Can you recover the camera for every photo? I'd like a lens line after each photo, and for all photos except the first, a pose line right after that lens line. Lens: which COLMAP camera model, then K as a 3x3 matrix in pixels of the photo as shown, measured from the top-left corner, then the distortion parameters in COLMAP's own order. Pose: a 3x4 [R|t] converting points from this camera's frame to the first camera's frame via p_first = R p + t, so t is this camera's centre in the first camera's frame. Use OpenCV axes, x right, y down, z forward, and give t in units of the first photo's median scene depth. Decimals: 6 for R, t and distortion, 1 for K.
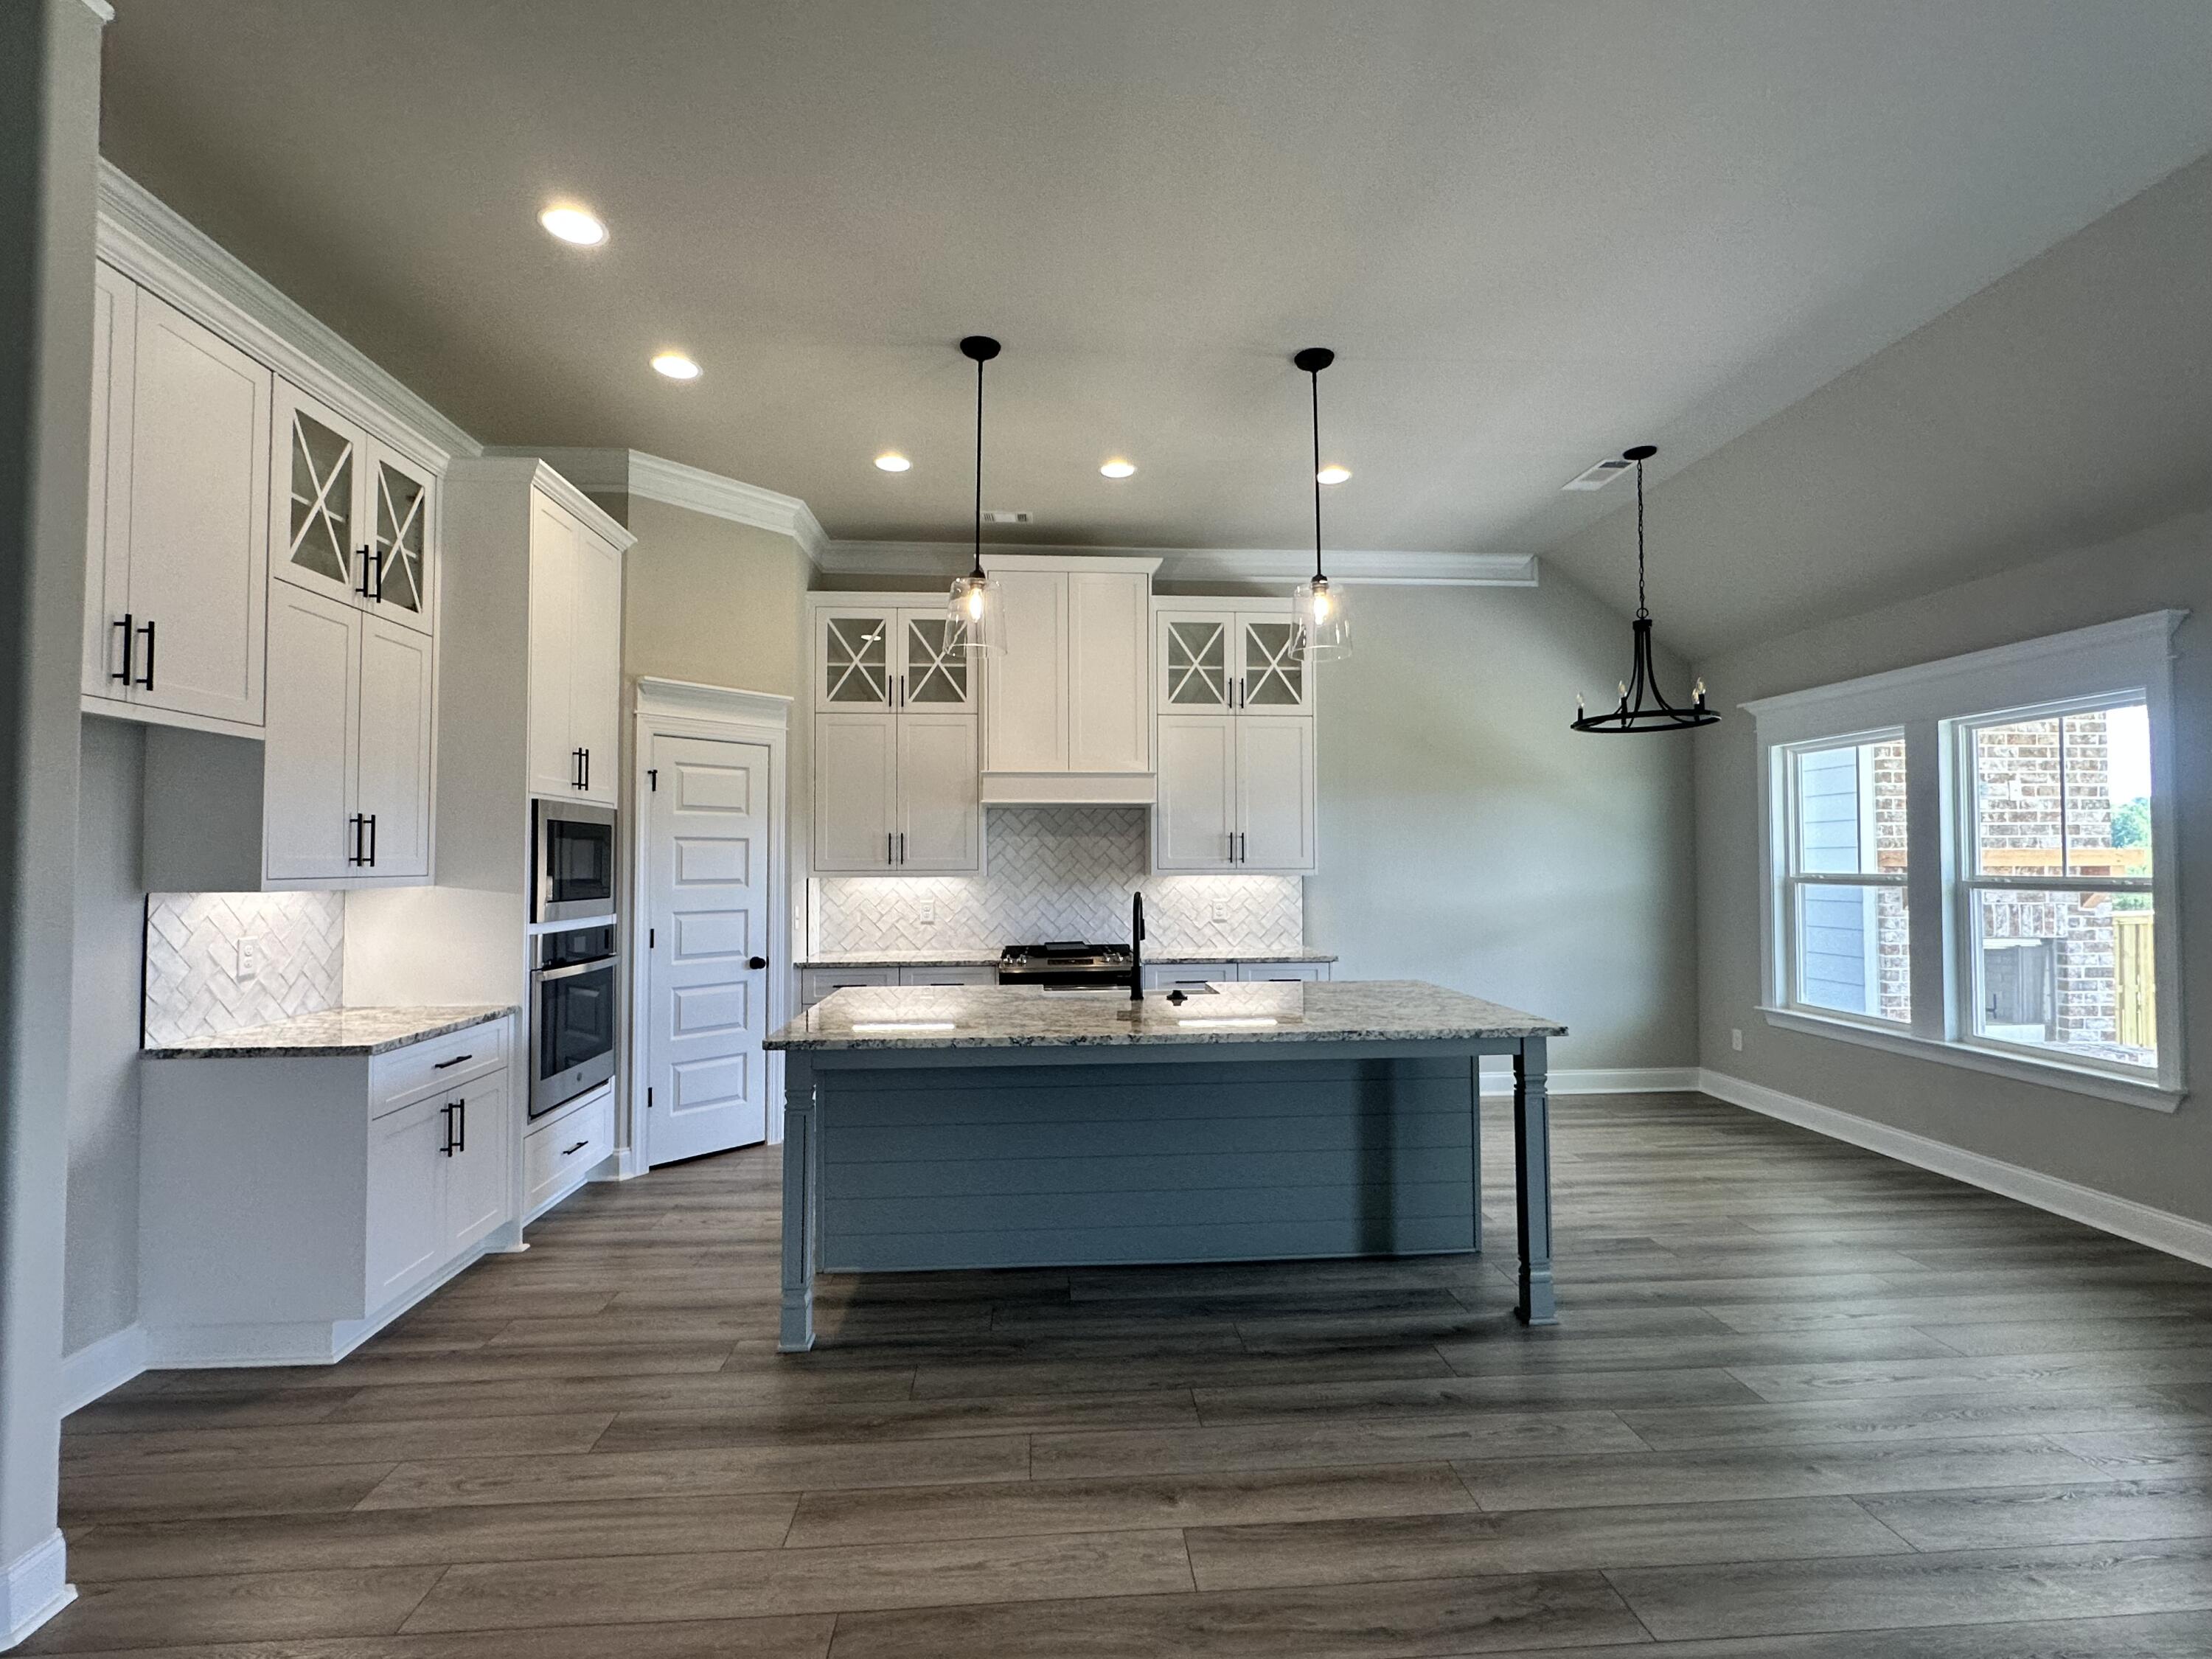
lens RADIAL K [[1023.2, 0, 1105.7], [0, 1023.2, 820.8], [0, 0, 1]] dist [0.003492, -0.000308]
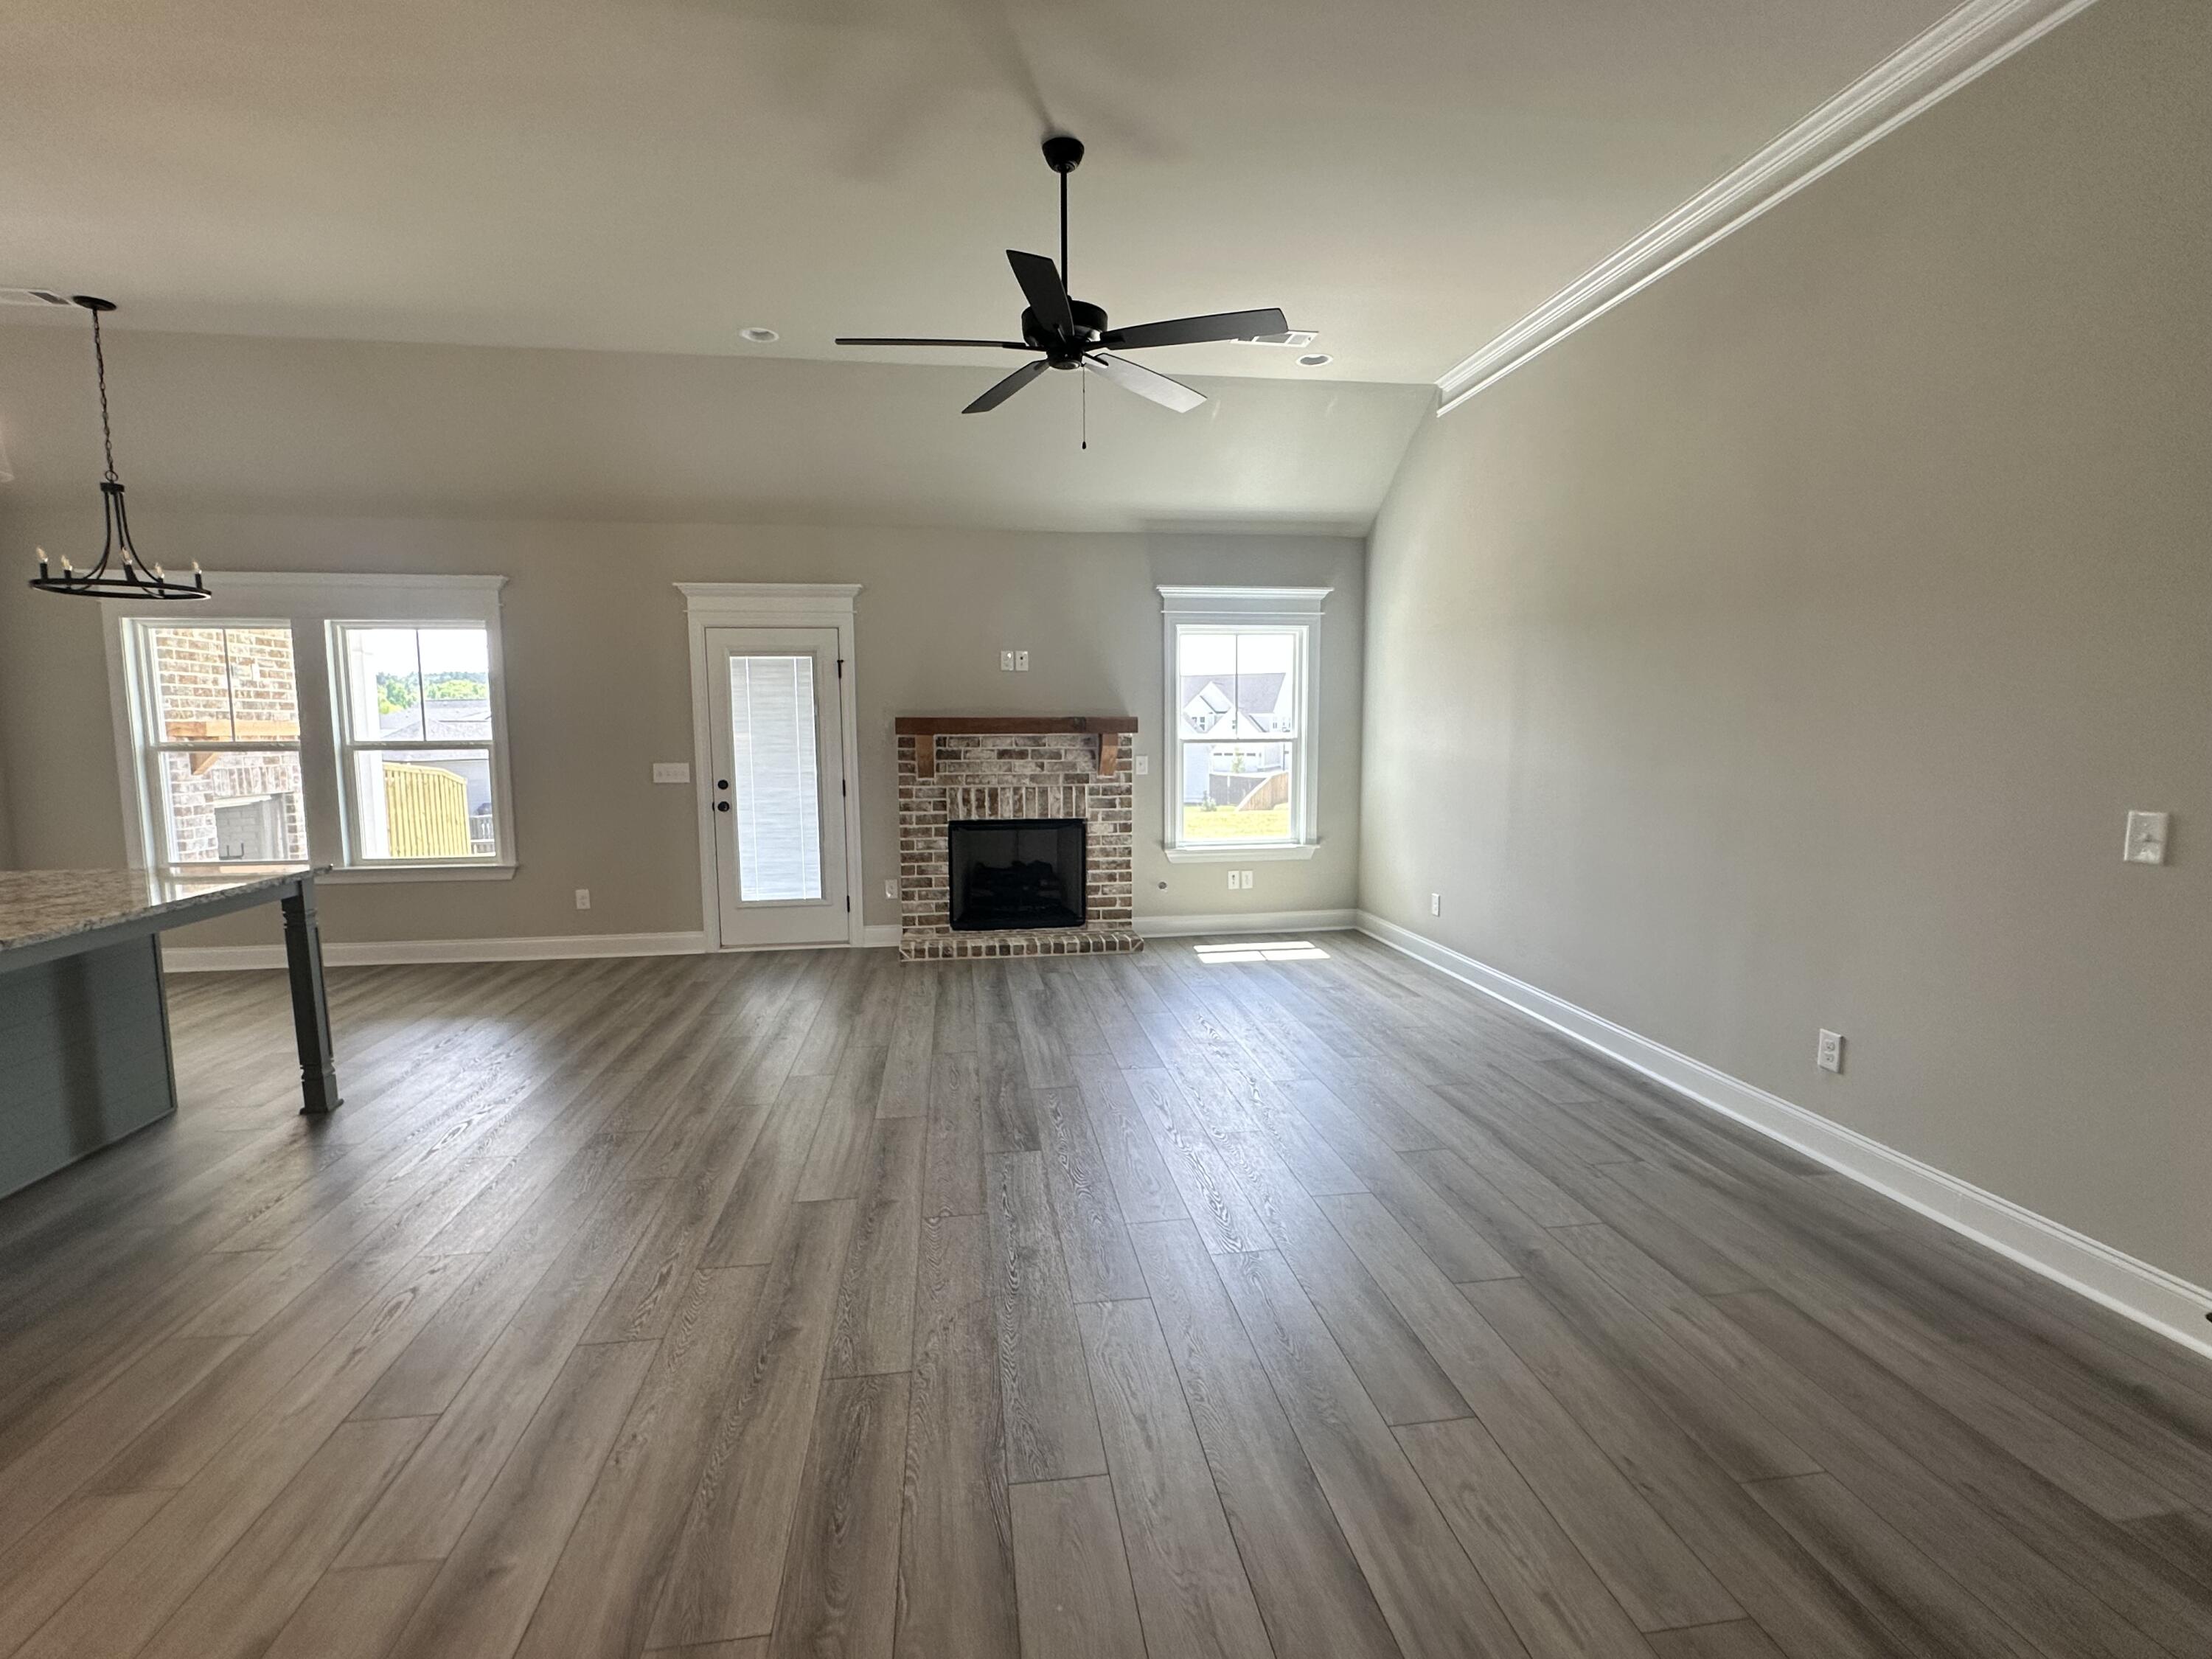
lens RADIAL K [[1023.2, 0, 1096.3], [0, 1023.2, 831.3], [0, 0, 1]] dist [0.003492, -0.000308]
pose [[-0.059414, -0.100331, 0.993179, -8.513238], [-0.033180, 0.994585, 0.098488, 0.101162], [-0.997682, -0.027102, -0.062422, 1.802913]]
